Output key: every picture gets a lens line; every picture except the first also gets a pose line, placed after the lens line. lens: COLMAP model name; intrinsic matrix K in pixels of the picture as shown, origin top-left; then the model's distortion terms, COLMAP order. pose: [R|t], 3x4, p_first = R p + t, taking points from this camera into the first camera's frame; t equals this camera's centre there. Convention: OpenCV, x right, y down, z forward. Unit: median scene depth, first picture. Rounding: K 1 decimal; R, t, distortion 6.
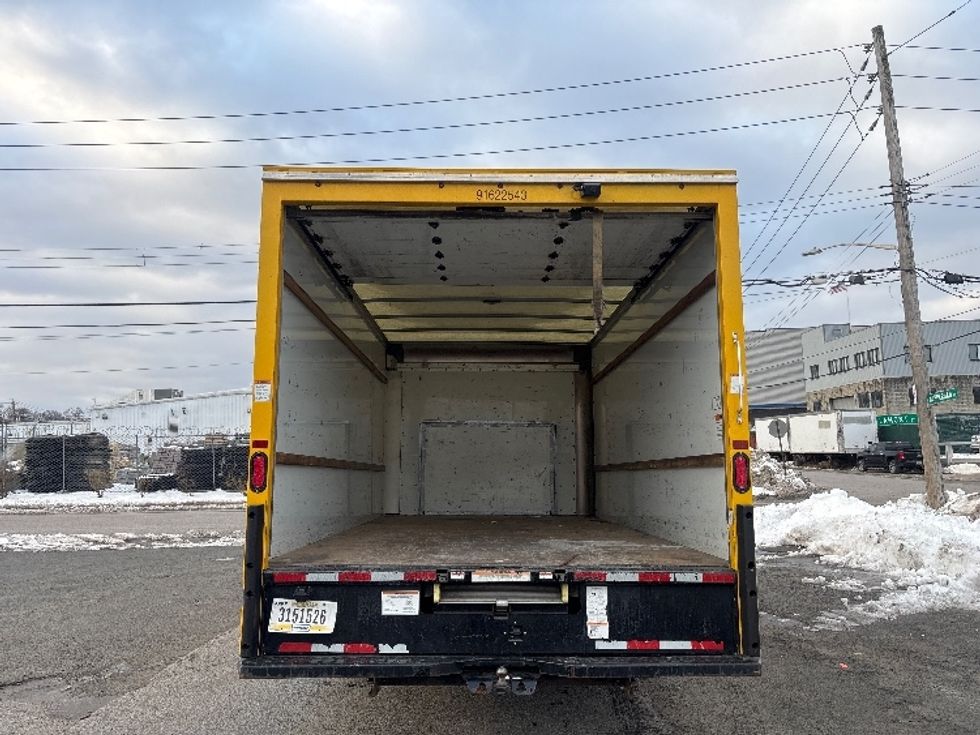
lens RADIAL K [[741.1, 0, 490.0], [0, 741.1, 367.5], [0, 0, 1]] dist [0.008051, -0.000058]
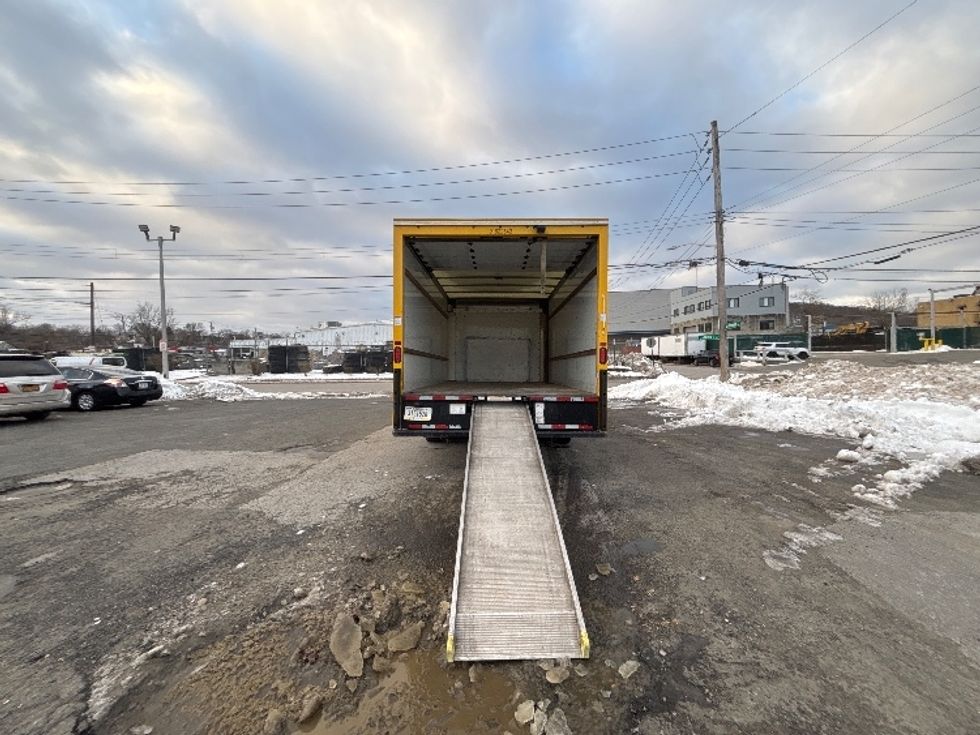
lens RADIAL K [[394.5, 0, 490.0], [0, 394.5, 367.5], [0, 0, 1]] dist [-0.010644, -0.000068]
pose [[0.999558, 0.003554, -0.029501, 0.010348], [0.000706, 0.989698, 0.143169, 0.000555], [0.029706, -0.143127, 0.989258, -0.118191]]
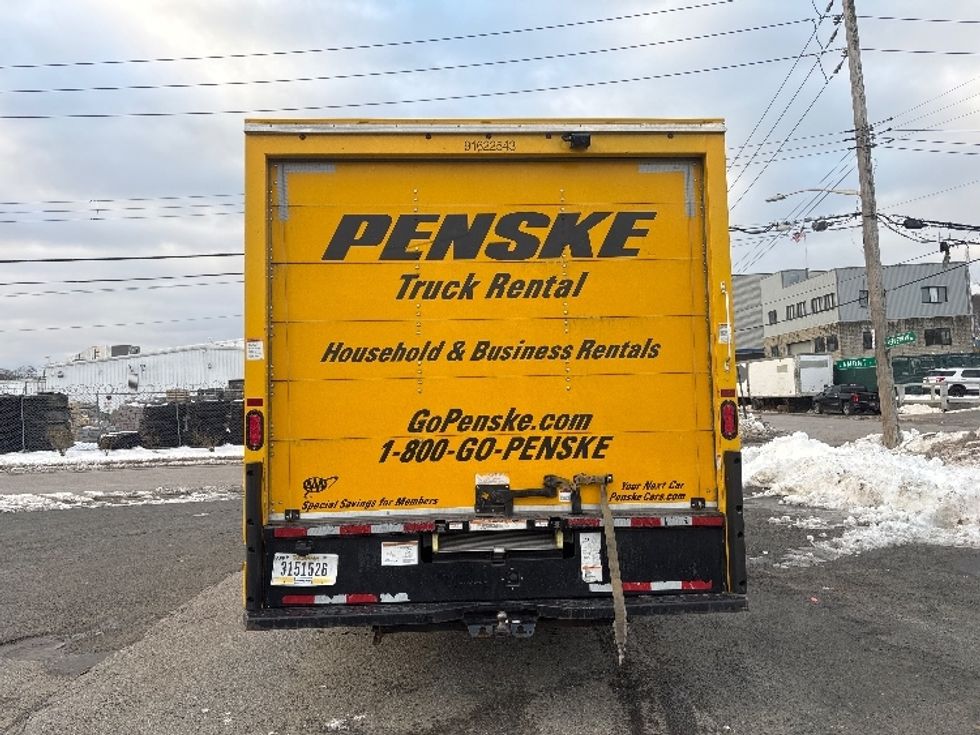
lens RADIAL K [[741.5, 0, 481.5], [0, 741.5, 369.3], [0, 0, 1]] dist [0.012424, -0.006422]
pose [[0.999020, -0.018851, 0.040039, -0.021612], [0.016037, 0.997455, 0.069468, -0.002410], [-0.041247, -0.068758, 0.996780, -0.002758]]
